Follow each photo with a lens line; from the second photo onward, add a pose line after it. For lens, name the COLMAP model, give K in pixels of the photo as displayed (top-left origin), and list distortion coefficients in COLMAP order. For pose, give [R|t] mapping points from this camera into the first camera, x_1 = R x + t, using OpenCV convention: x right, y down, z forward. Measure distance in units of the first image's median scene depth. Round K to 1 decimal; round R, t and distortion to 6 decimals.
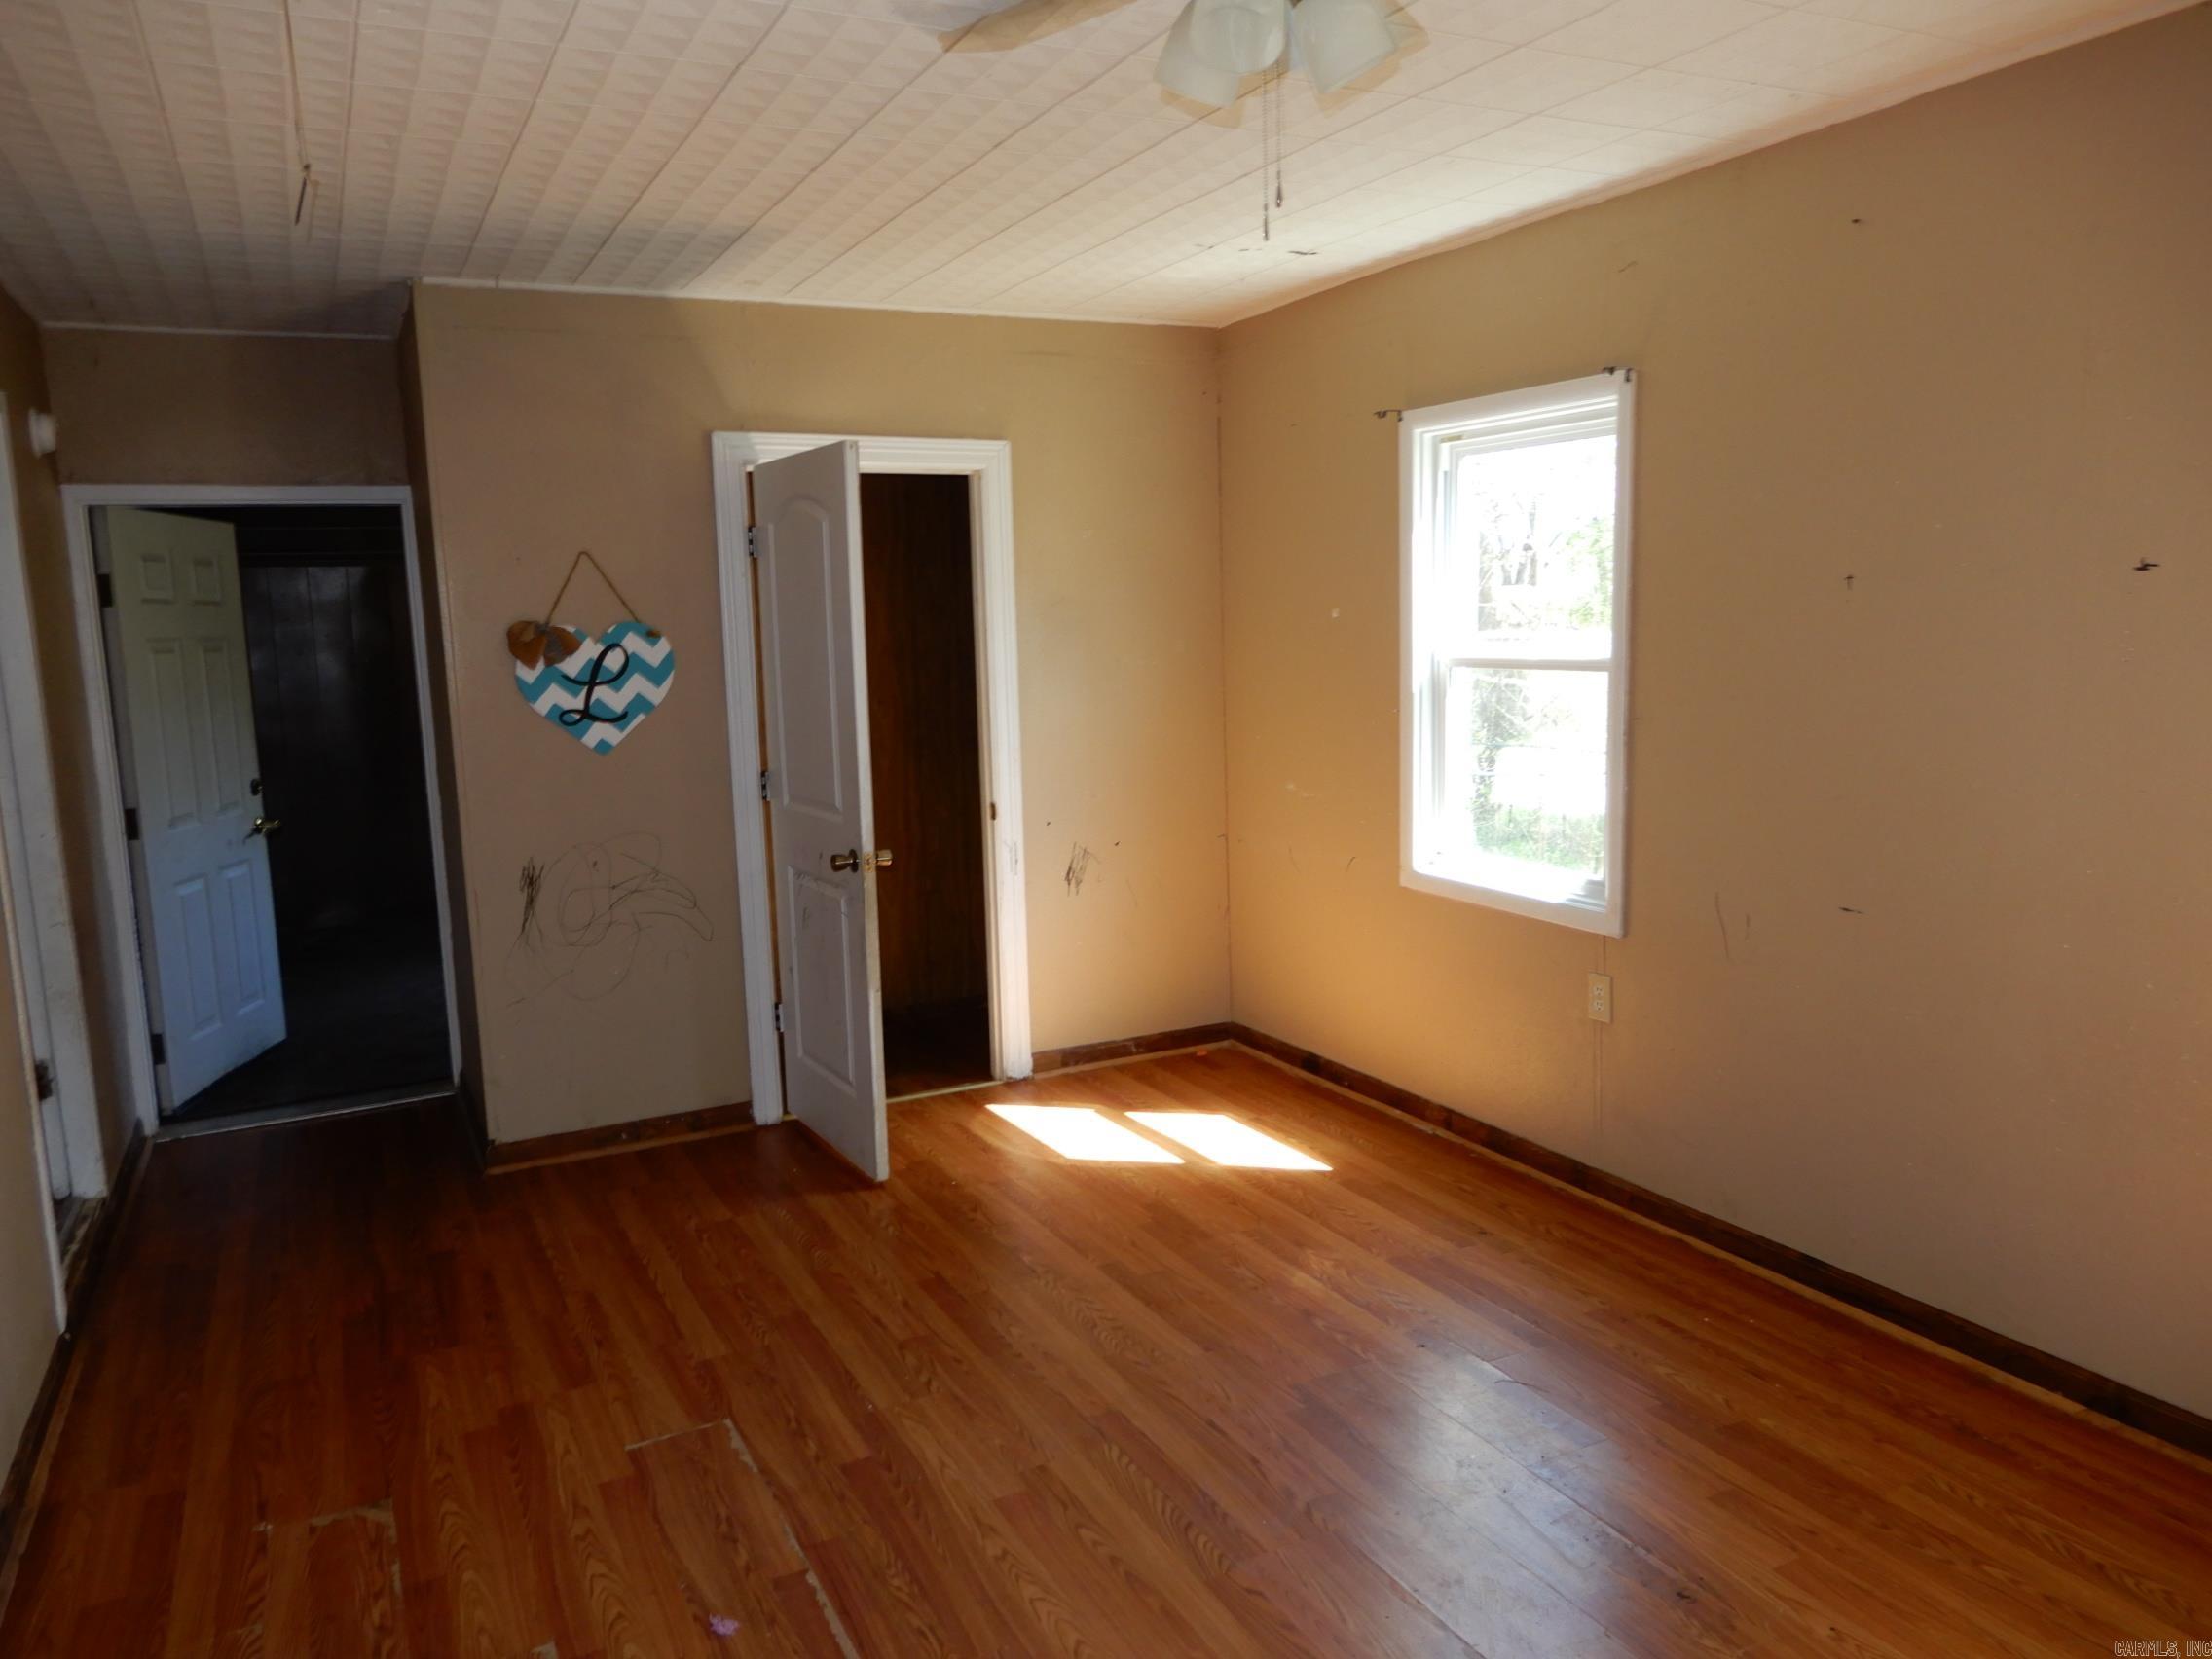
lens RADIAL K [[1573.4, 0, 1114.3], [0, 1573.4, 820.9], [0, 0, 1]] dist [0.000149, -0.003155]
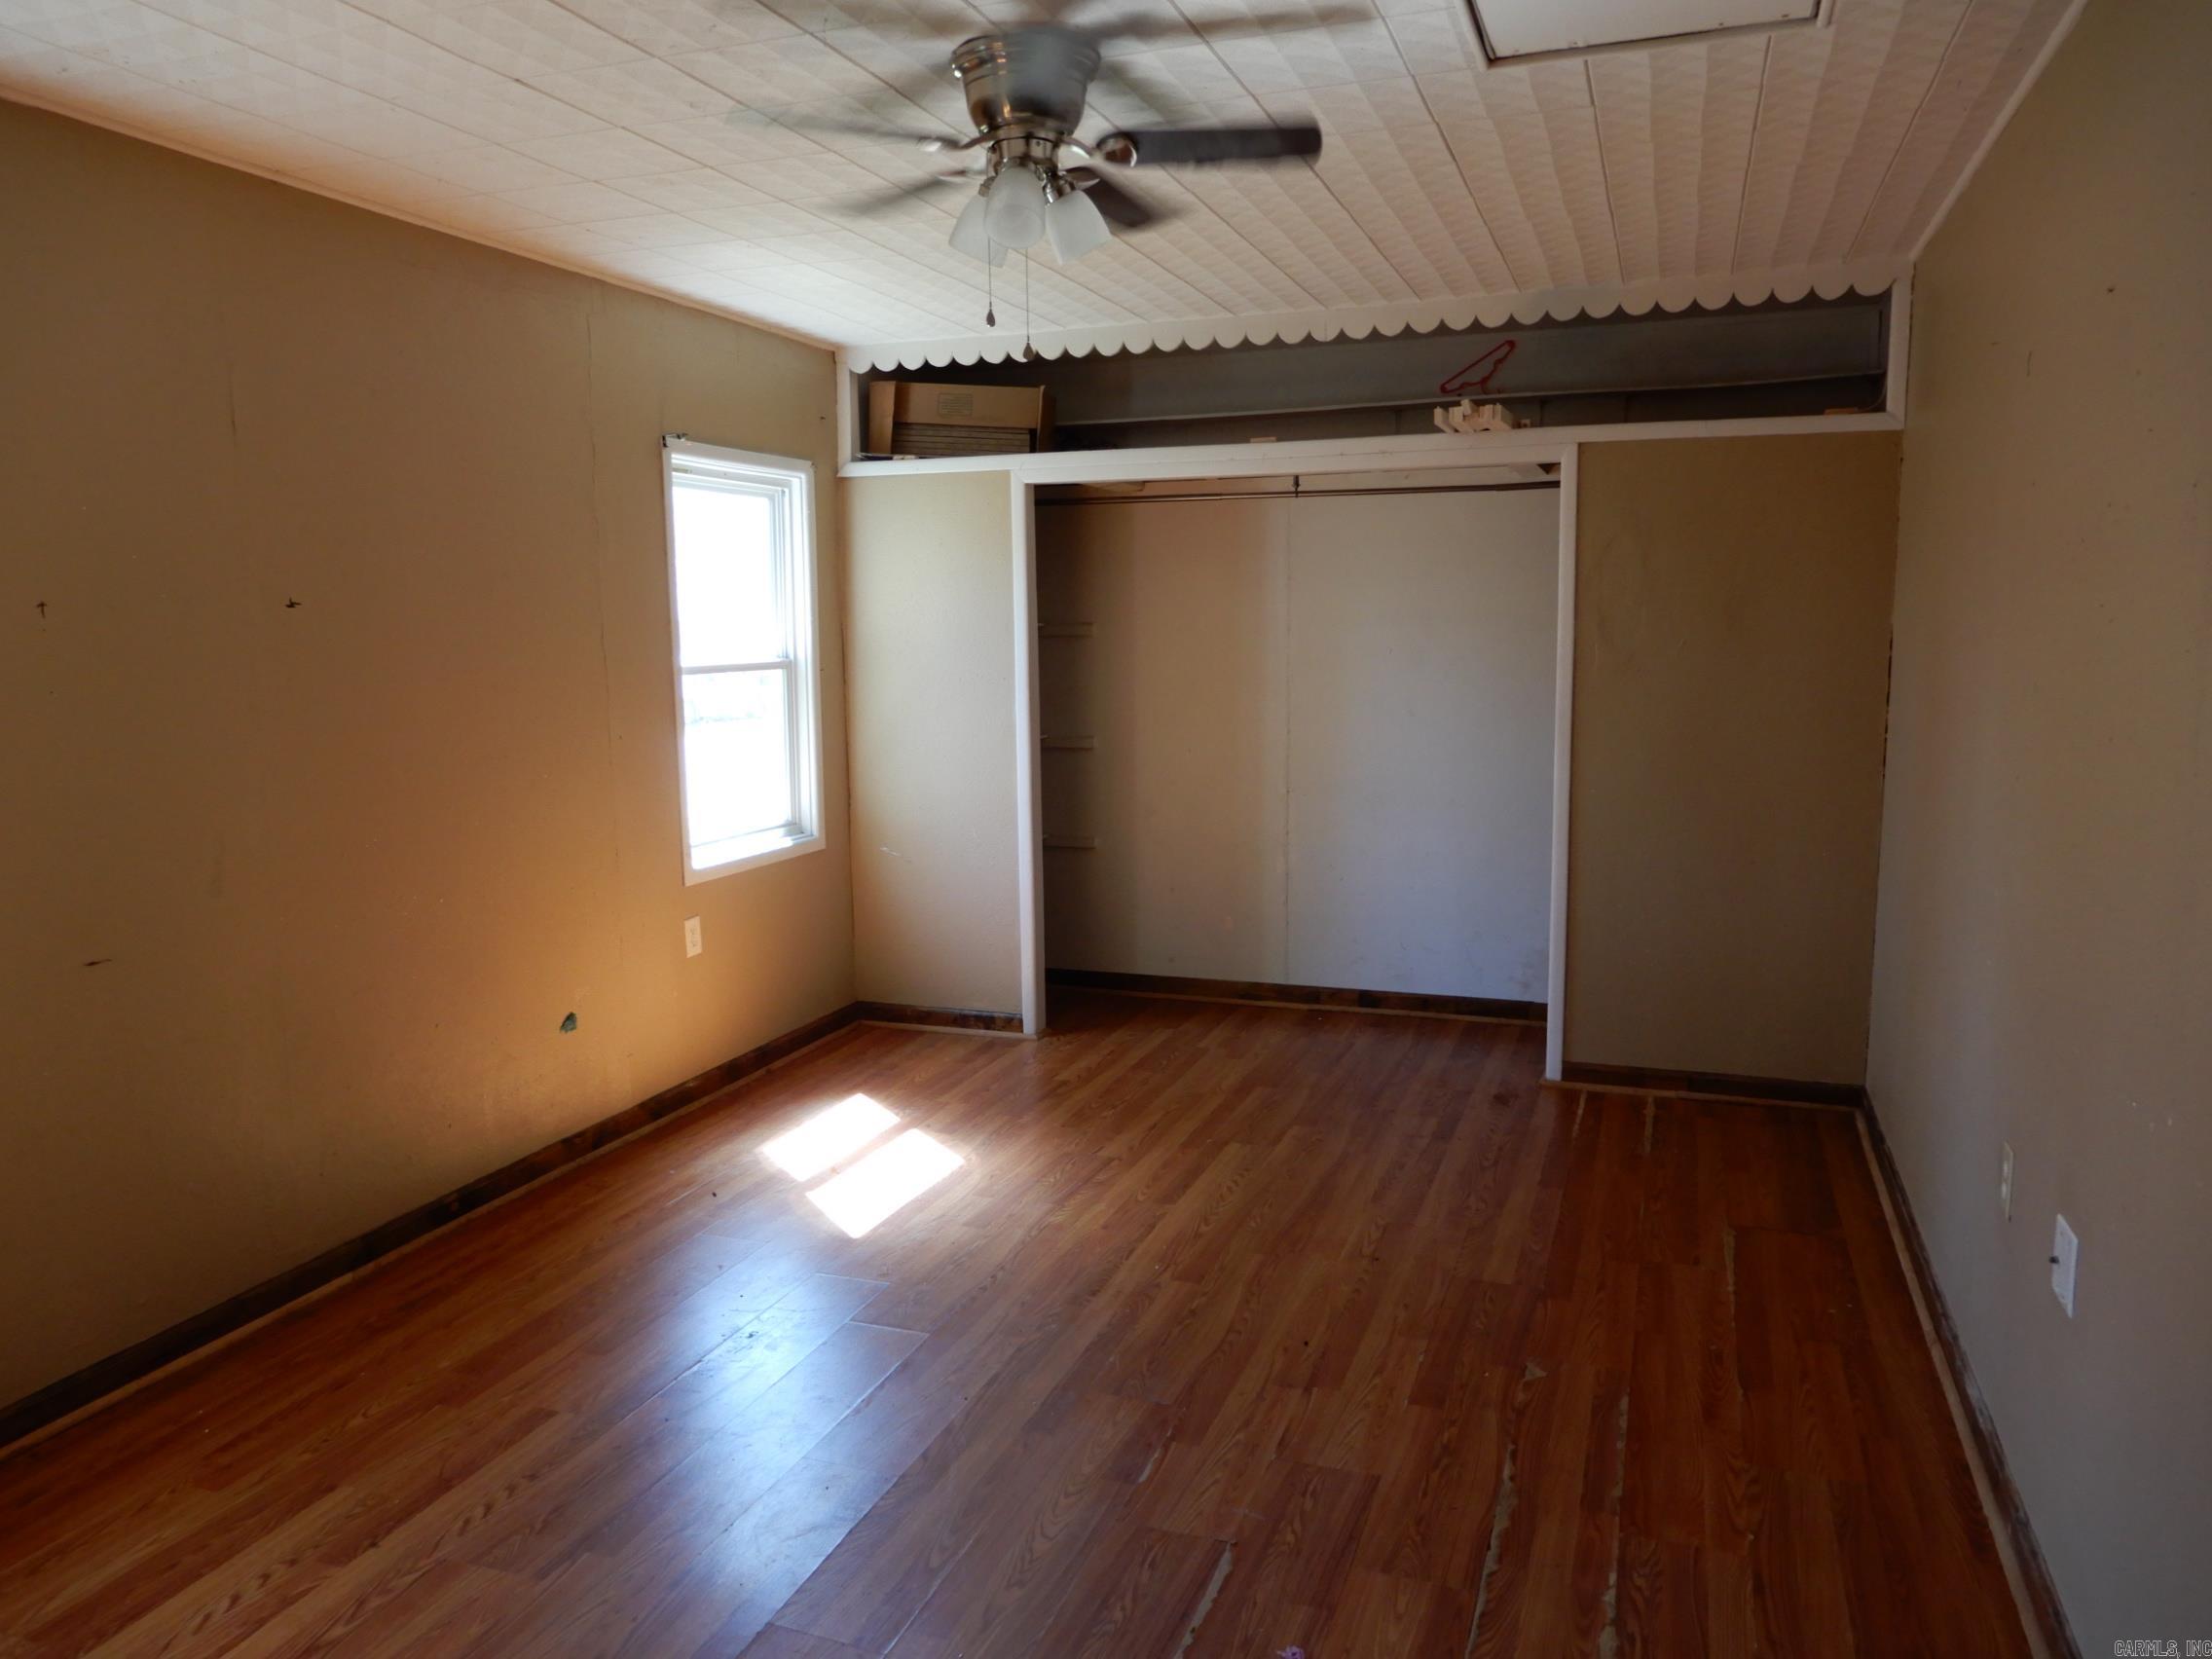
lens RADIAL K [[1573.4, 0, 1111.7], [0, 1573.4, 839.3], [0, 0, 1]] dist [0.000149, -0.003155]
pose [[-0.686120, -0.076631, 0.723441, -0.710449], [0.116415, 0.970056, 0.213163, -0.166158], [-0.718113, 0.230475, -0.656654, 1.358058]]
